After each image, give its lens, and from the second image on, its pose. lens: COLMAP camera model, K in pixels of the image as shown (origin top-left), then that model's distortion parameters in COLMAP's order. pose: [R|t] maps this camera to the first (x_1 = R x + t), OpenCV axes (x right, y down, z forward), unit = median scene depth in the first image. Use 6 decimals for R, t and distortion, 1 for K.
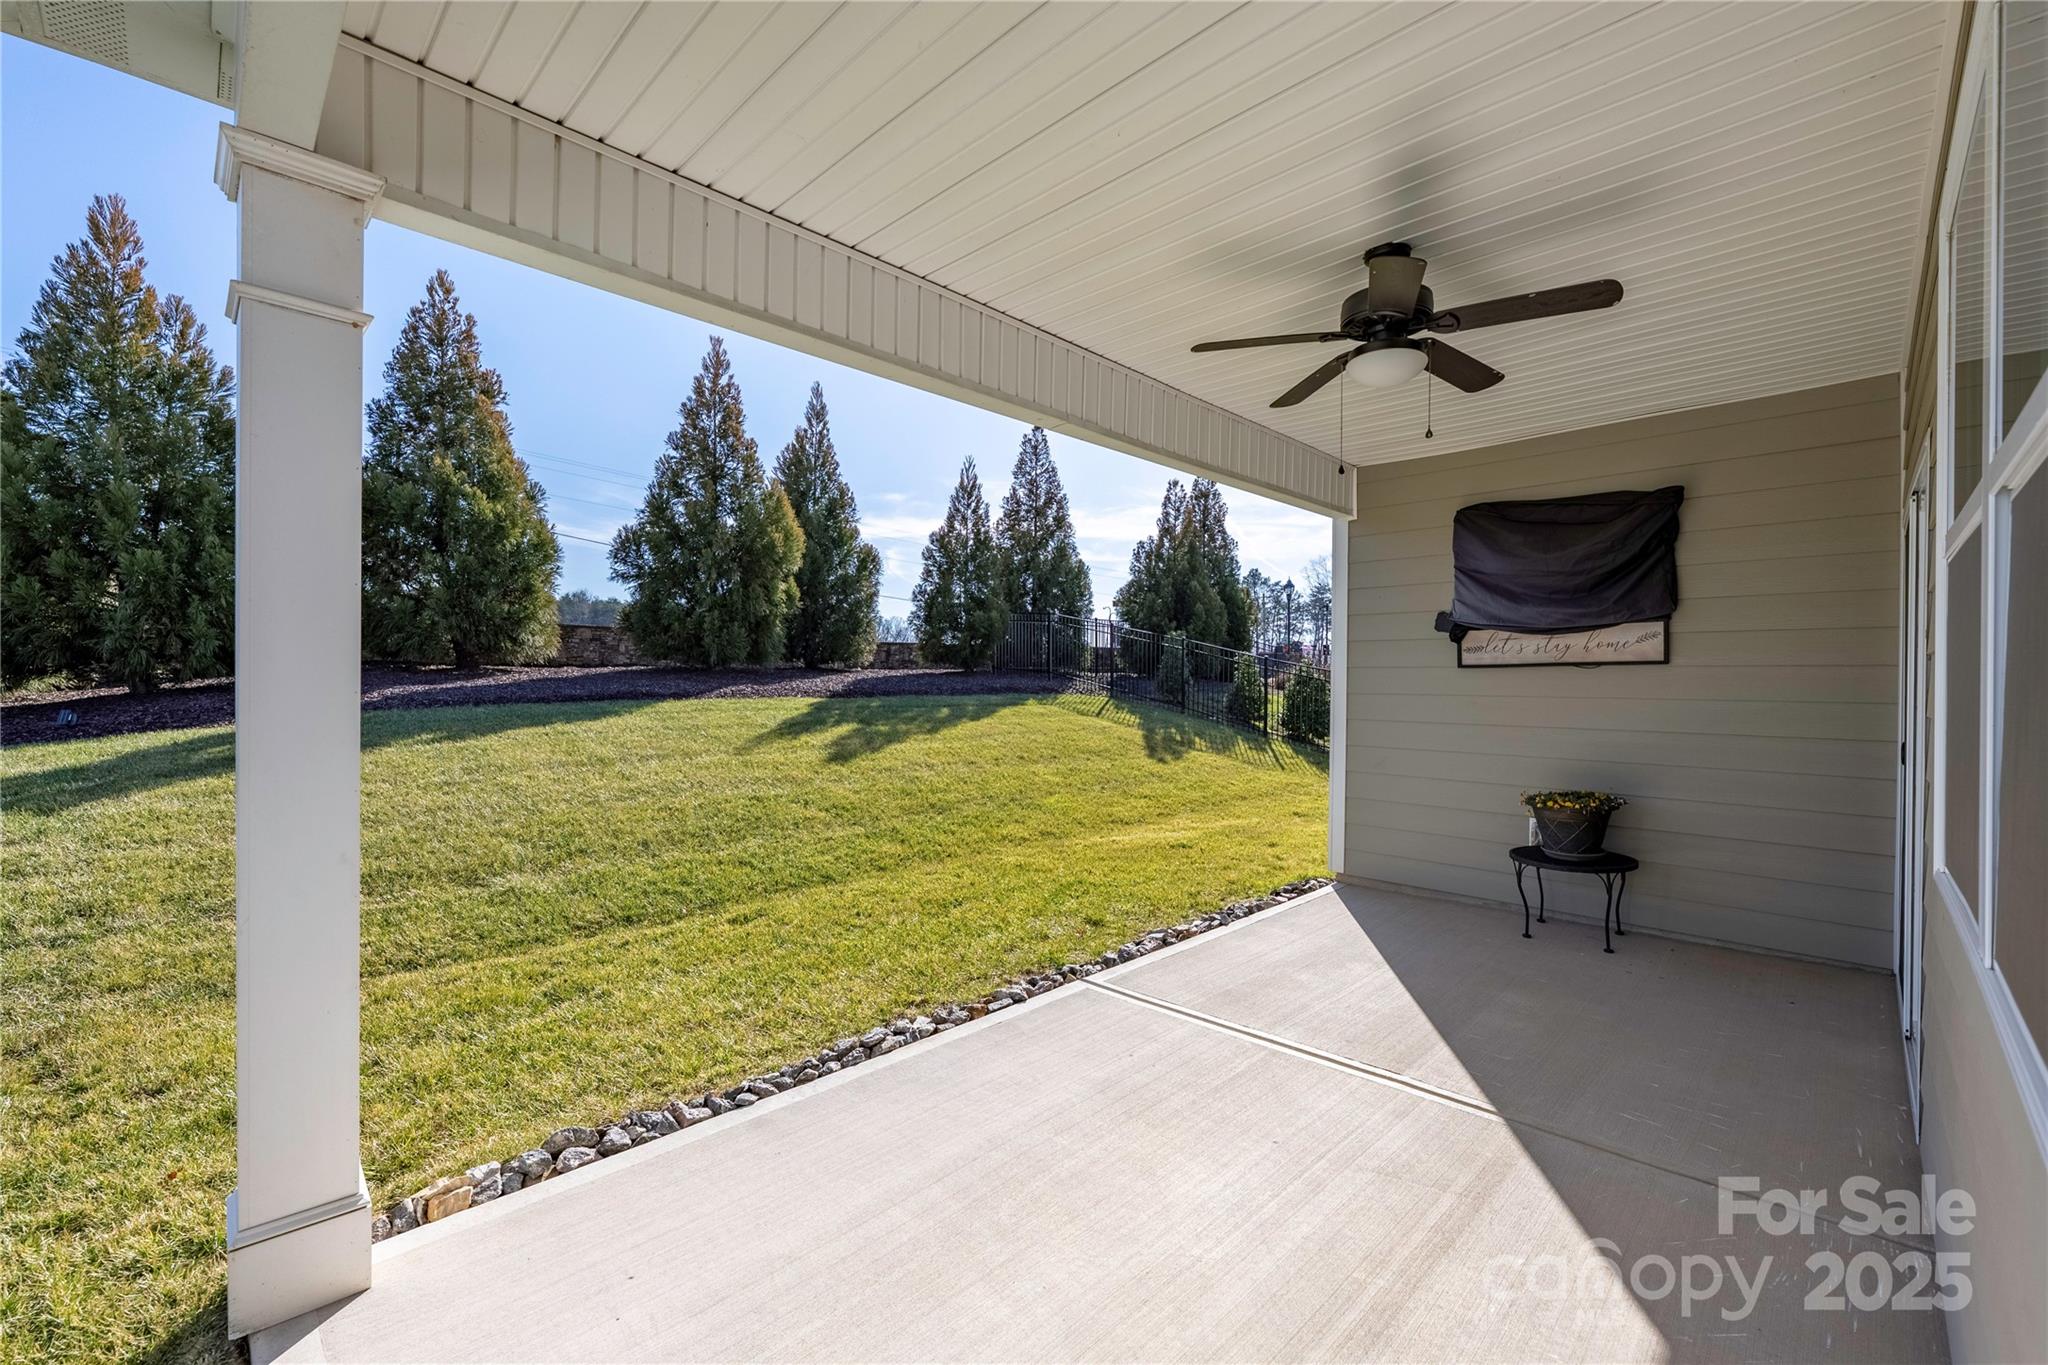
lens RADIAL K [[840.7, 0, 1026.1], [0, 840.7, 680.4], [0, 0, 1]] dist [-0.002537, 0.000189]
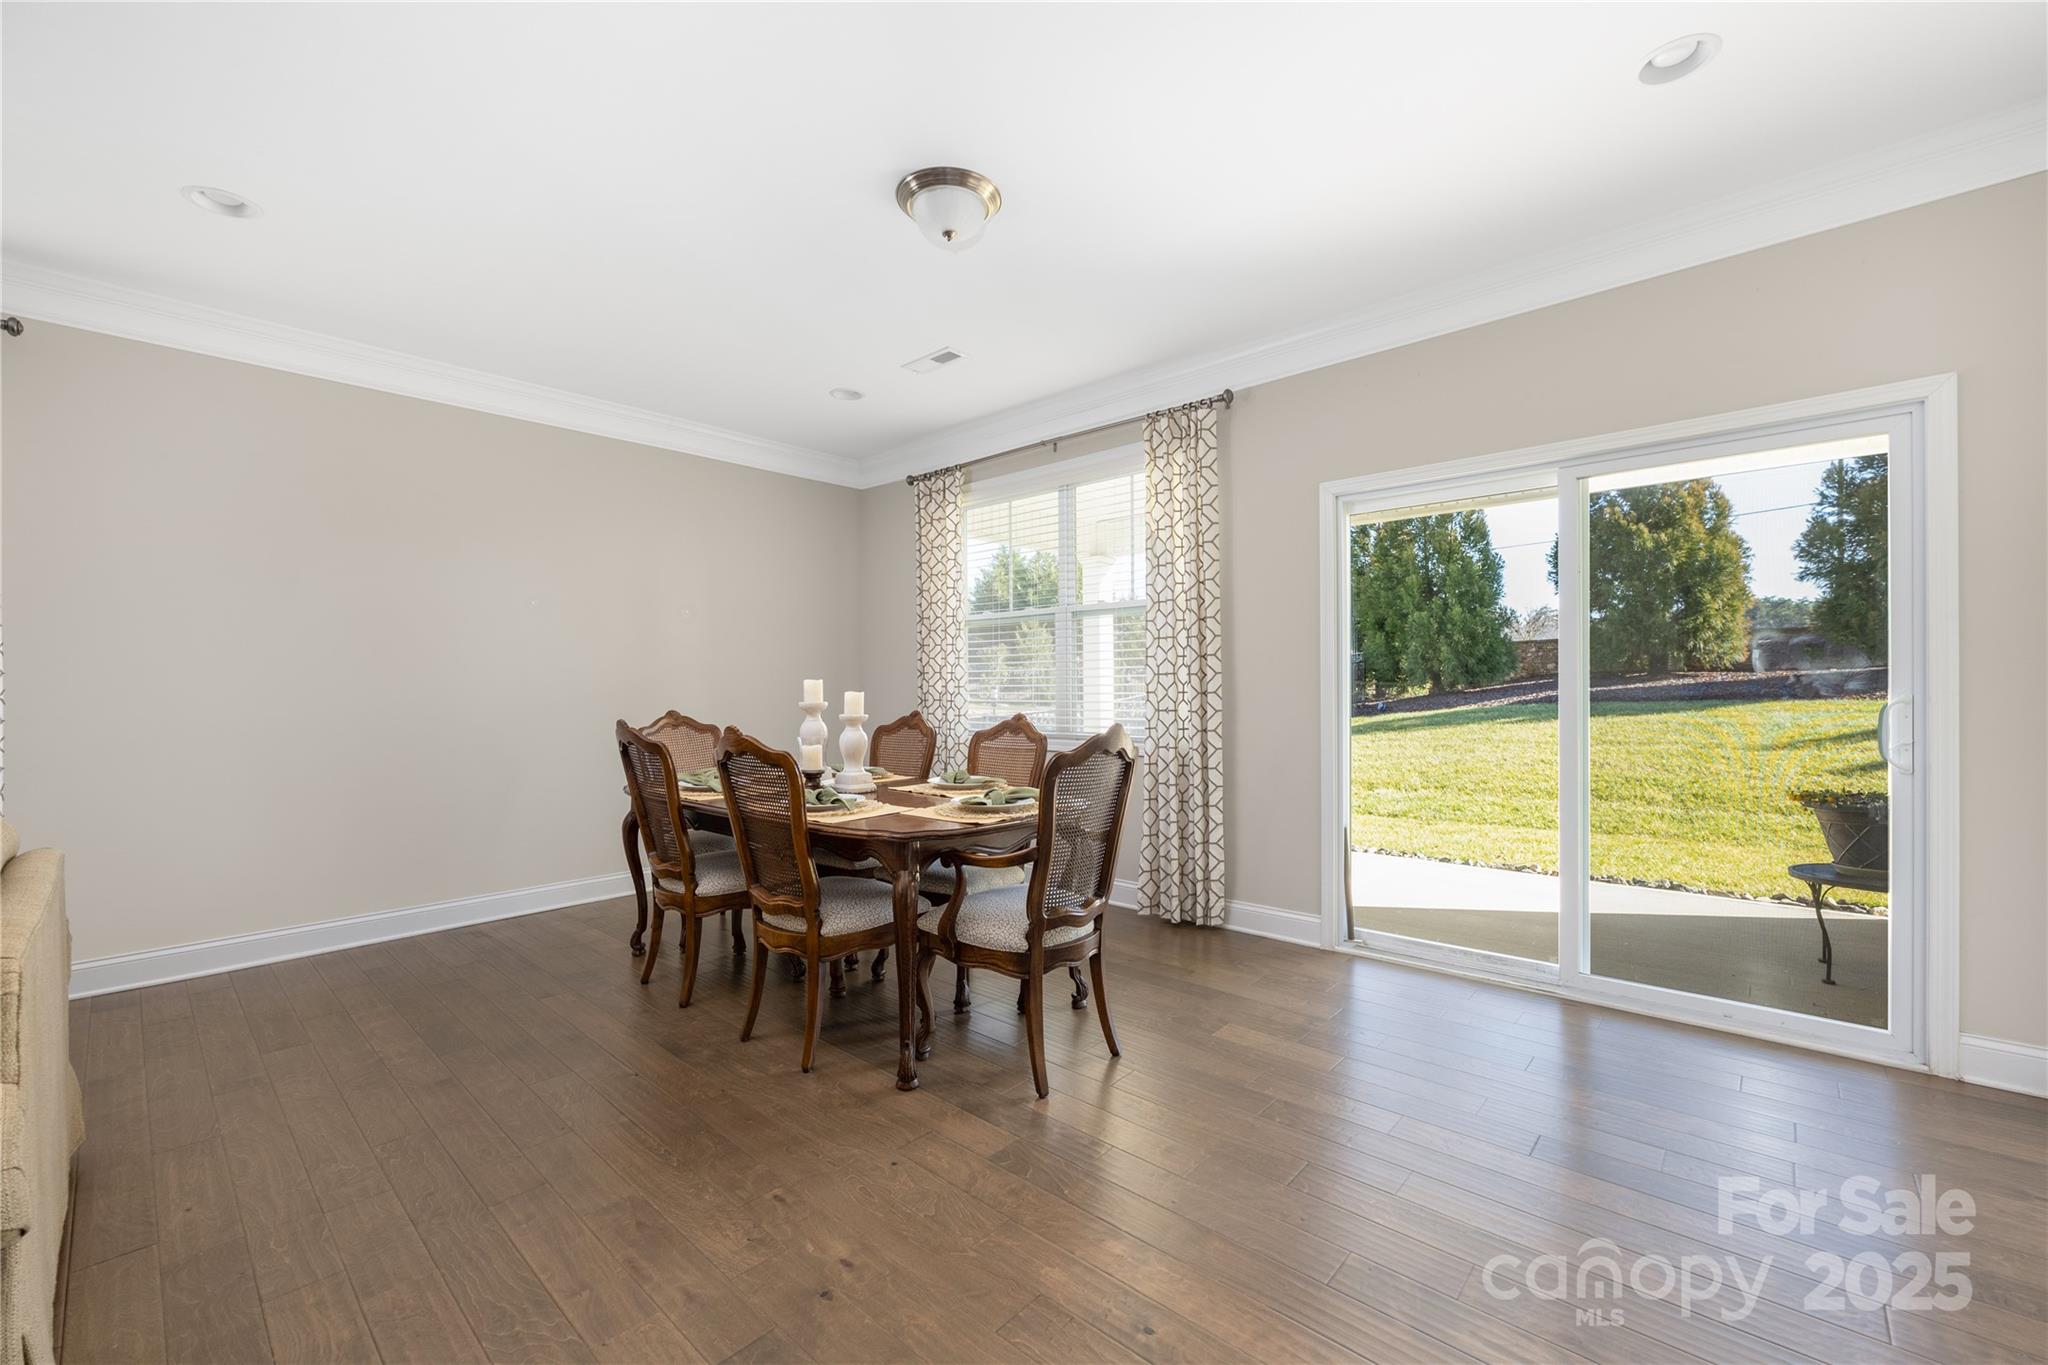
lens RADIAL K [[820.5, 0, 1024.9], [0, 820.5, 695.5], [0, 0, 1]] dist [-0.002188, -0.000588]
pose [[0.036412, 0.003755, -0.999330, 0.447861], [0.009023, 0.999951, 0.004086, 0.004615], [0.999296, -0.009166, 0.036376, 0.060111]]
